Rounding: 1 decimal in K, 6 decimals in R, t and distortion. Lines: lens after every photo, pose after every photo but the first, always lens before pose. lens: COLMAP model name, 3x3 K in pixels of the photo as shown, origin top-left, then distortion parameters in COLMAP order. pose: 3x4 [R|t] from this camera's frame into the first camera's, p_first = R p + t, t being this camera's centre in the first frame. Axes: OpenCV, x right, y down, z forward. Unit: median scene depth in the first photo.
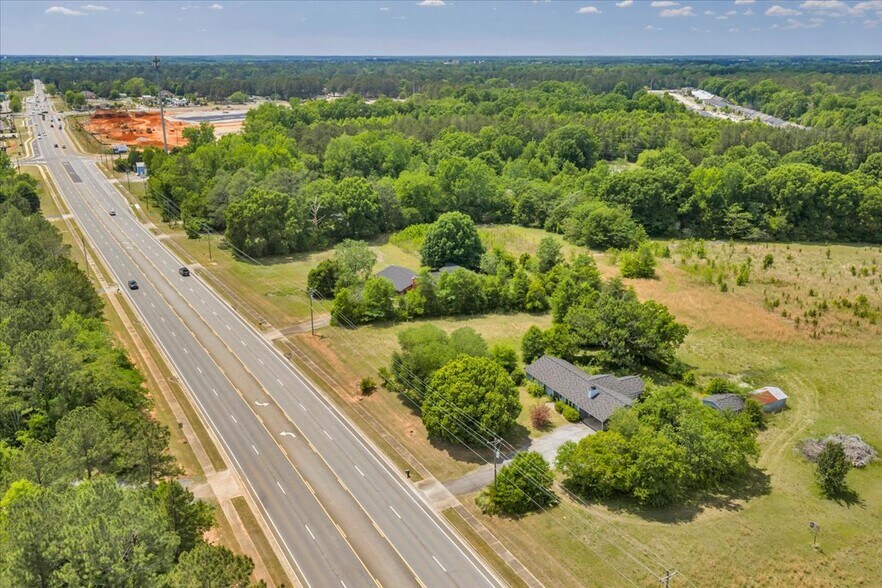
lens RADIAL K [[730.0, 0, 441.0], [0, 730.0, 294.0], [0, 0, 1]] dist [0.008632, -0.001909]
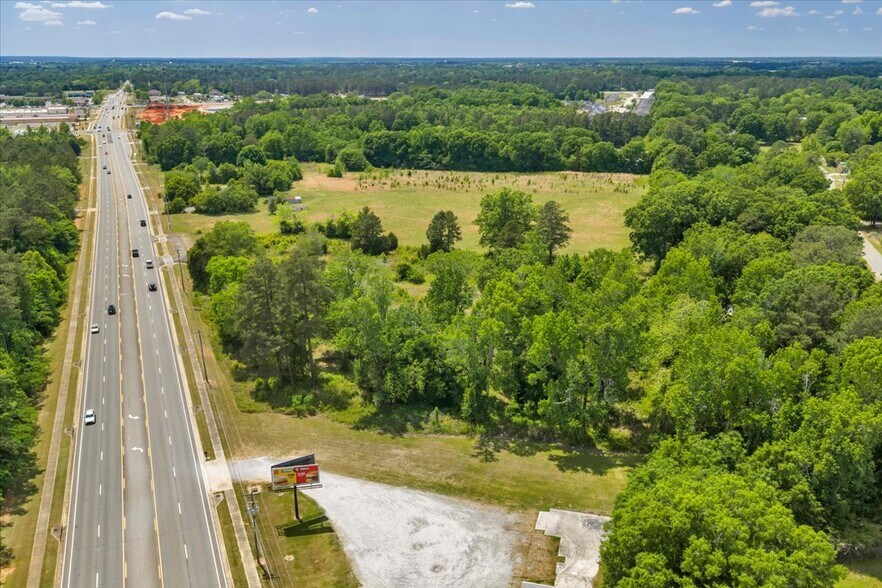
lens RADIAL K [[740.7, 0, 441.0], [0, 740.7, 294.0], [0, 0, 1]] dist [0.006345, -0.011426]
pose [[0.992483, 0.036547, -0.116799, 0.604278], [-0.037200, 0.999302, -0.003420, 0.220612], [0.116593, 0.007739, 0.993150, -0.762169]]
